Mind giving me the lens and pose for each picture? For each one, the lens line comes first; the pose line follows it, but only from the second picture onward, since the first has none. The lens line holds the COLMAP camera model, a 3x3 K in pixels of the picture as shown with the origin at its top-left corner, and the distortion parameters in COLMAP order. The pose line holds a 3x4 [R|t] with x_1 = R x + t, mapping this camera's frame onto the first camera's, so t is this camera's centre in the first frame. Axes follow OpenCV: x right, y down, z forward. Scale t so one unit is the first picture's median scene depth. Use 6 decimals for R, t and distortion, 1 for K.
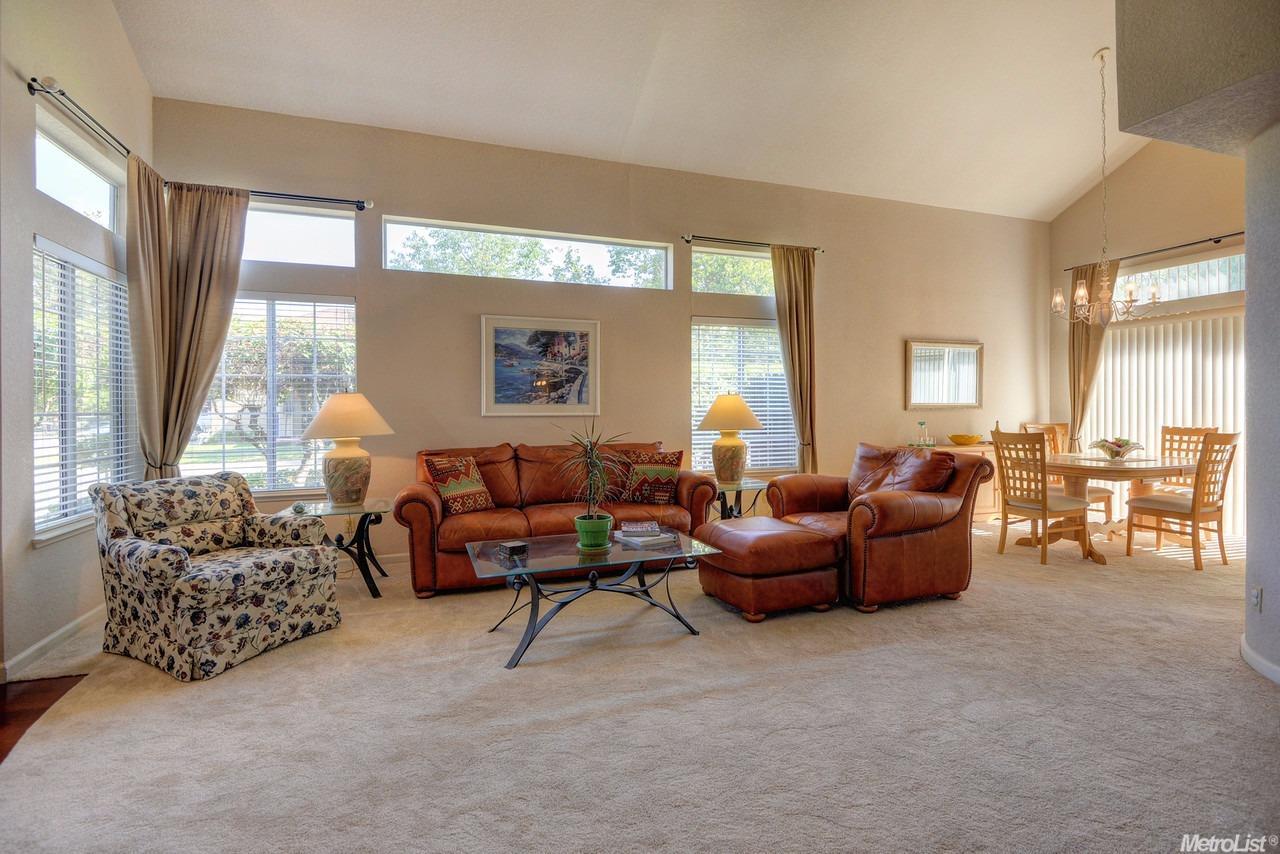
lens RADIAL K [[582.0, 0, 651.1], [0, 582.0, 408.5], [0, 0, 1]] dist [0.003218, -0.009451]
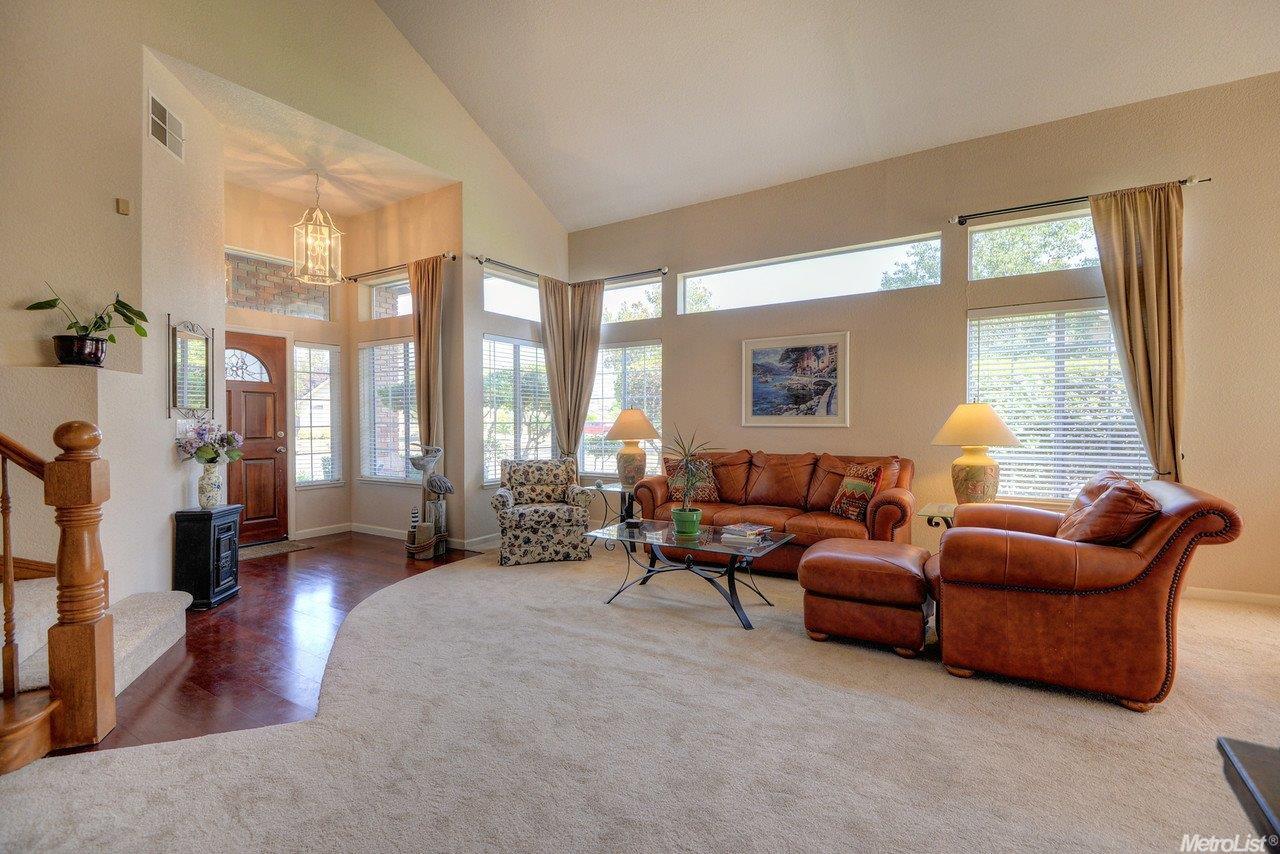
lens RADIAL K [[582.0, 0, 634.5], [0, 582.0, 424.6], [0, 0, 1]] dist [0.003218, -0.009451]
pose [[0.599897, 0.008409, -0.800033, 0.600367], [0.001072, 0.999935, 0.011314, -0.004095], [0.800077, -0.007645, 0.599849, 0.134009]]
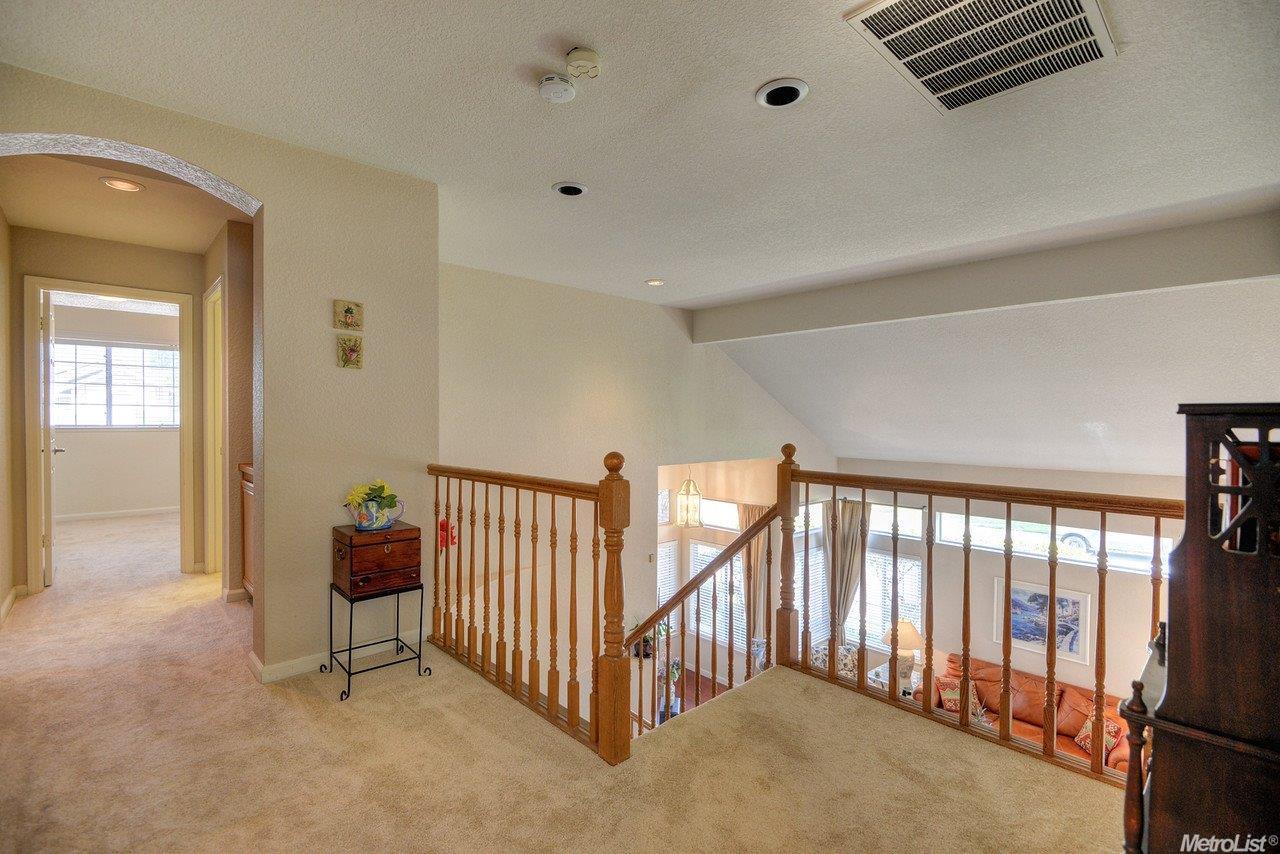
lens RADIAL K [[582.0, 0, 647.3], [0, 582.0, 425.3], [0, 0, 1]] dist [0.003218, -0.009451]
pose [[0.392317, 0.019245, -0.919629, 0.883005], [-0.007687, 0.999815, 0.017644, -0.673578], [0.919798, 0.000147, 0.392393, -0.536851]]
